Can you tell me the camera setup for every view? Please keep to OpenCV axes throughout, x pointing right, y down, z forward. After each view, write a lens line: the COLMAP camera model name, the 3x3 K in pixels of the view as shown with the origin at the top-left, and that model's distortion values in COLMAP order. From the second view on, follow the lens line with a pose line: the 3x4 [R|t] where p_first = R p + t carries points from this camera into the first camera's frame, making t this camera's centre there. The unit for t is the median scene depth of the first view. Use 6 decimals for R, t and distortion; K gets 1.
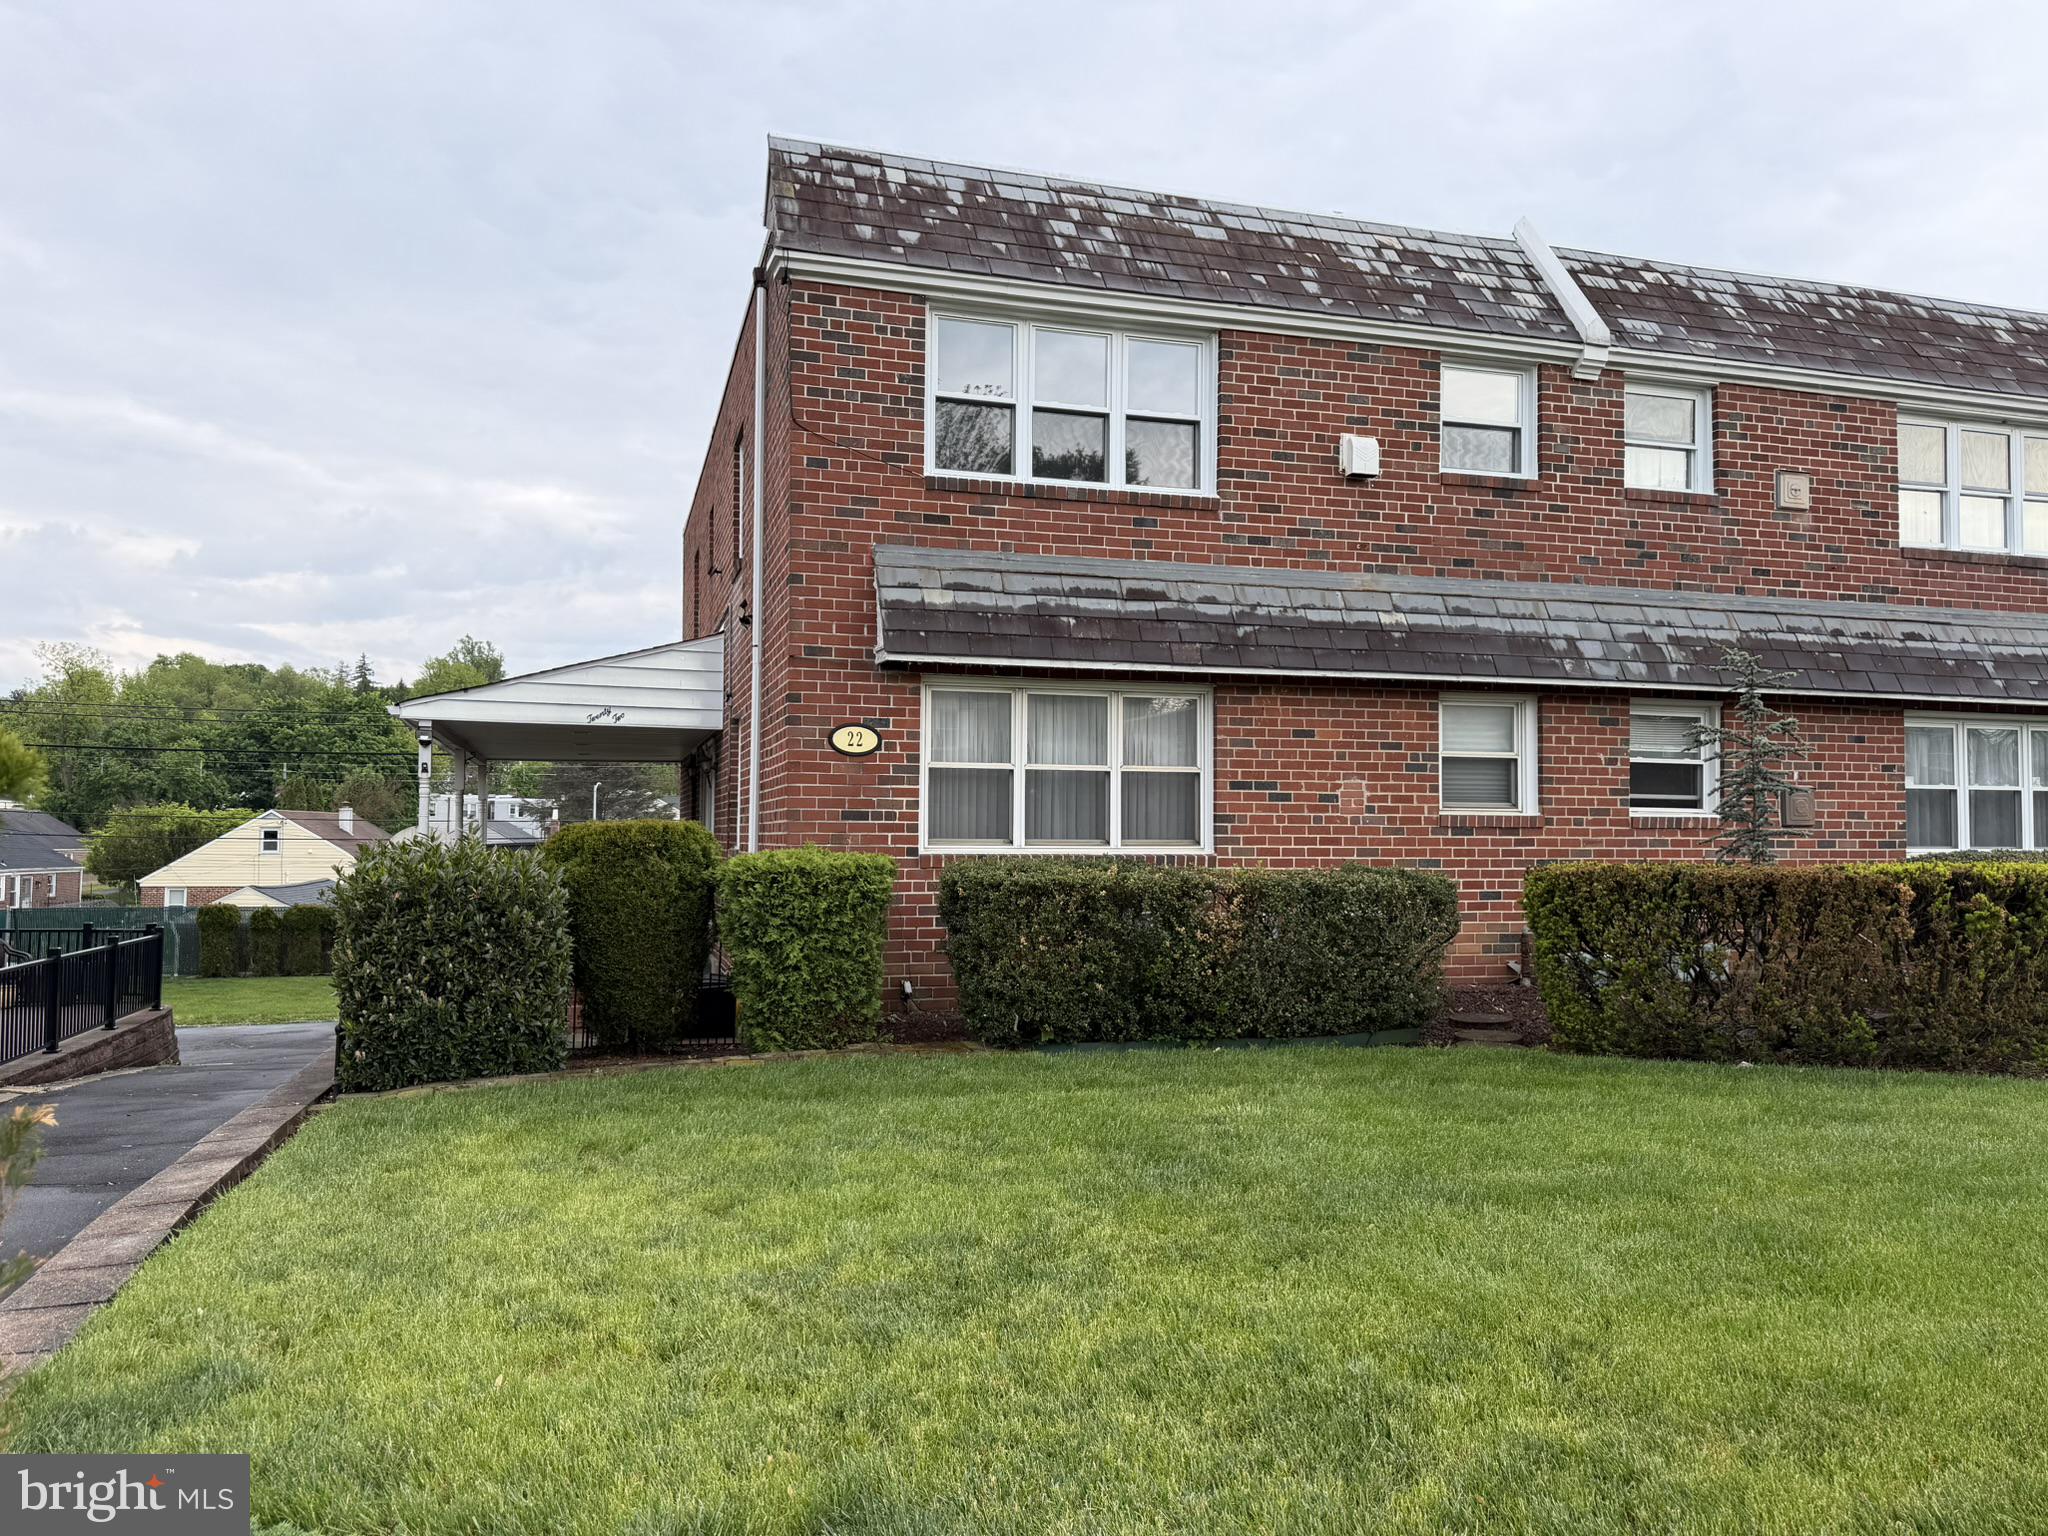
lens RADIAL K [[1442.7, 0, 1016.9], [0, 1442.7, 772.1], [0, 0, 1]] dist [0.080270, -0.108839]
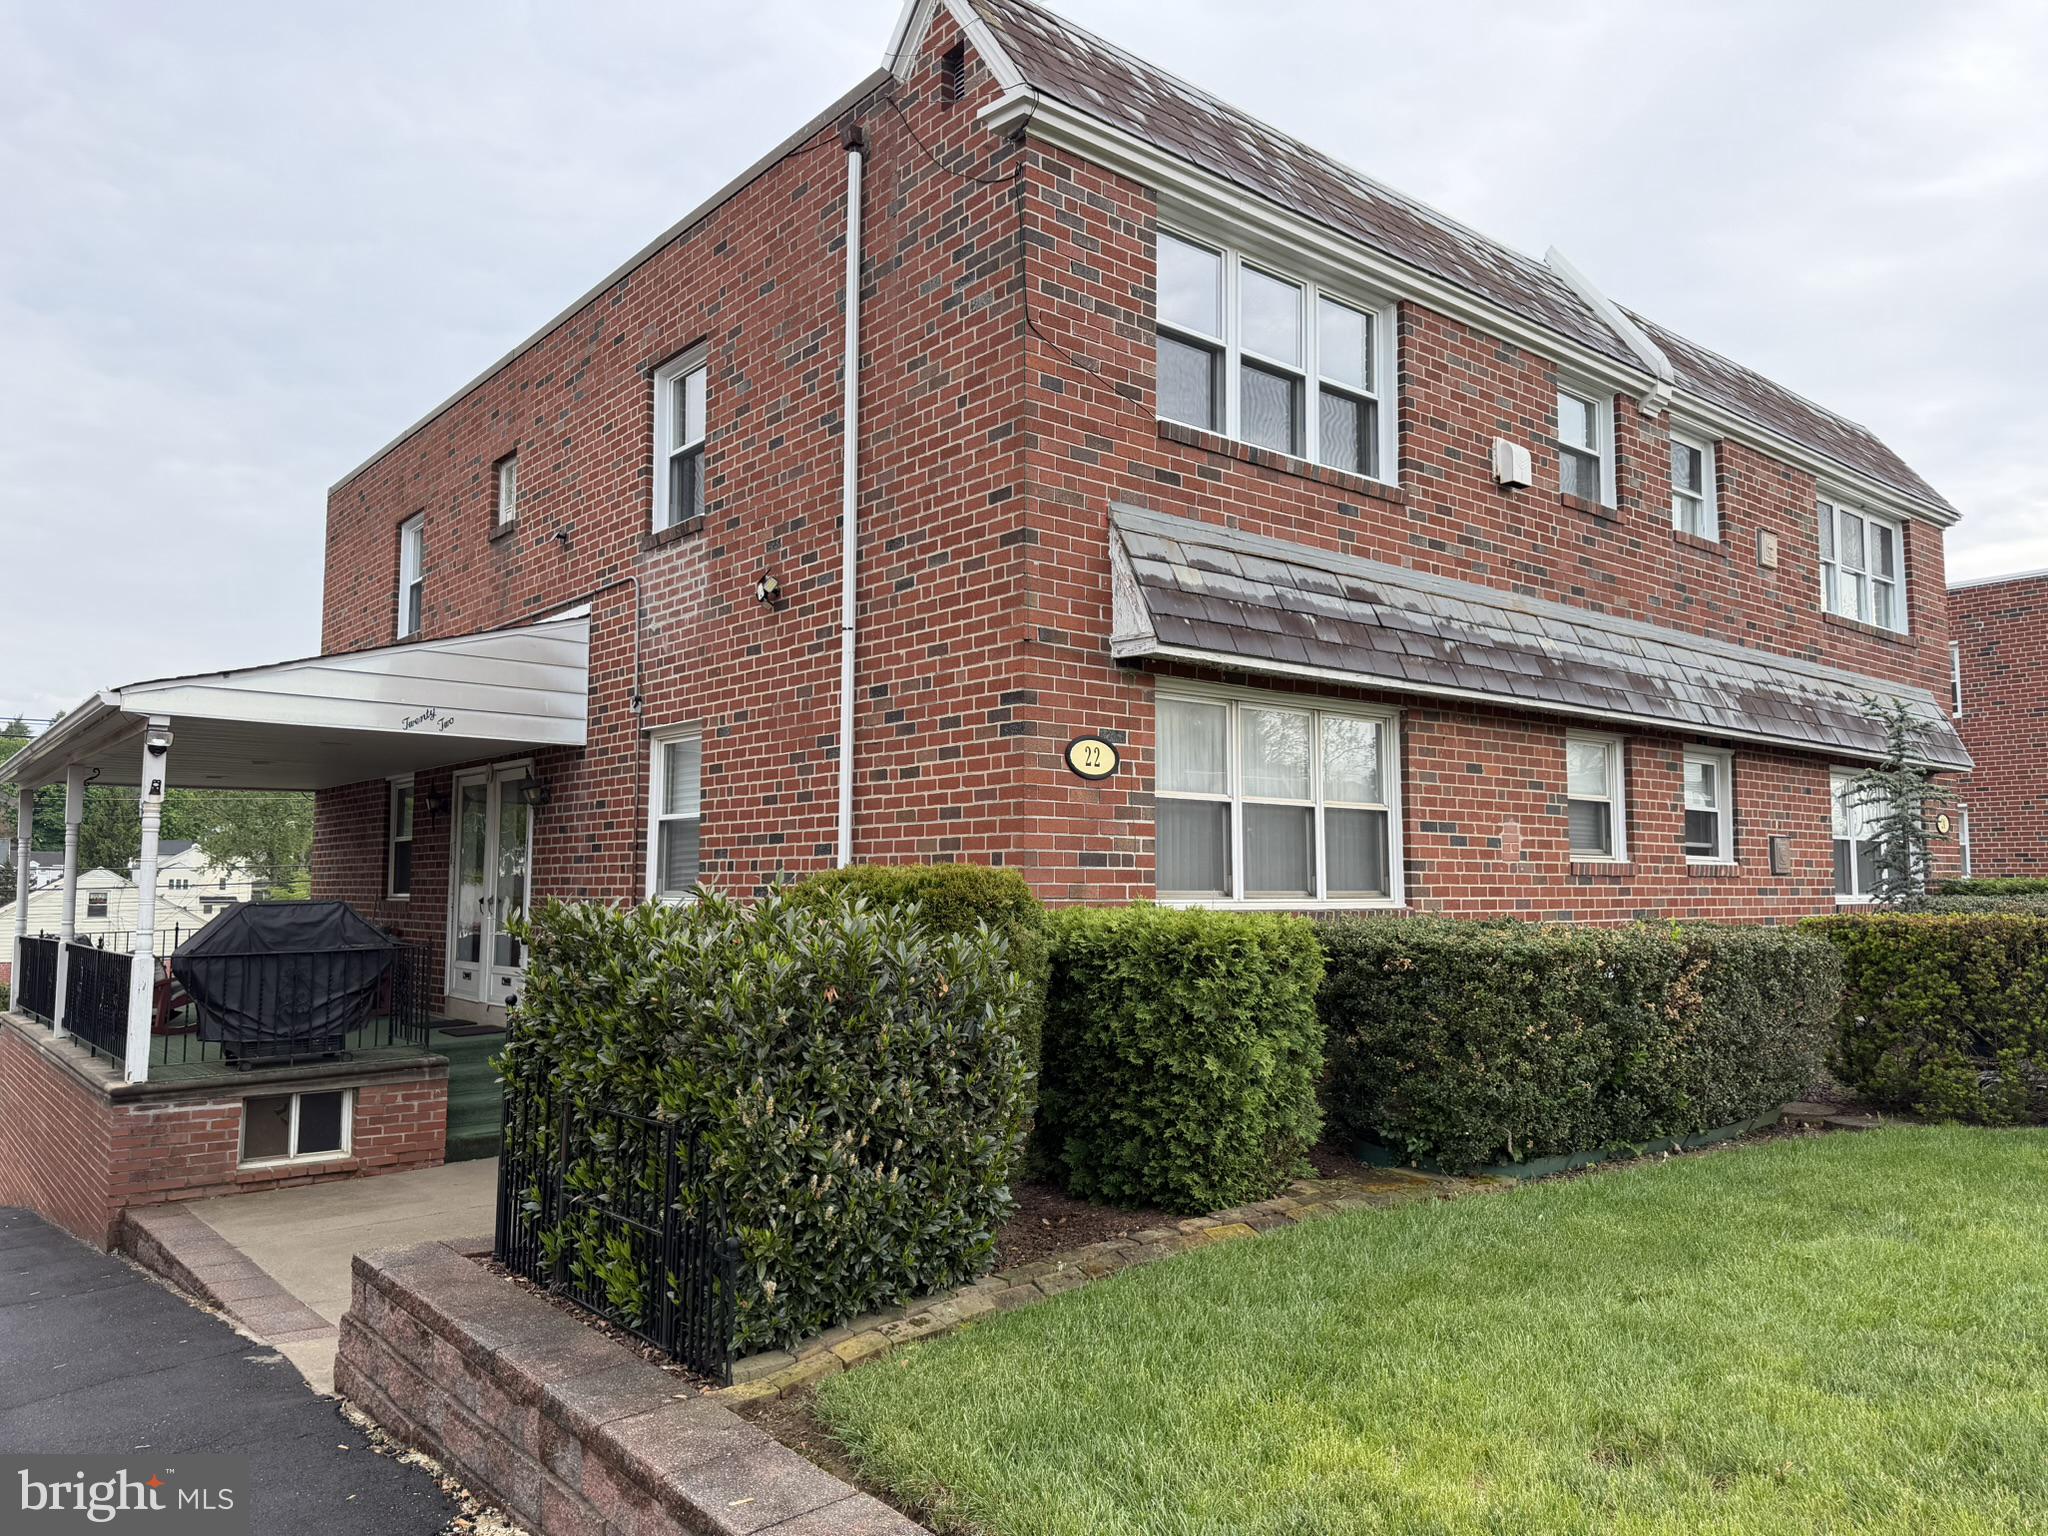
lens RADIAL K [[1441.8, 0, 1024.7], [0, 1441.8, 762.1], [0, 0, 1]] dist [0.088194, -0.188176]
pose [[0.917341, 0.030311, 0.396948, -0.407679], [-0.014388, 0.998970, -0.043032, 0.011412], [-0.397843, 0.033764, 0.916832, 0.308488]]
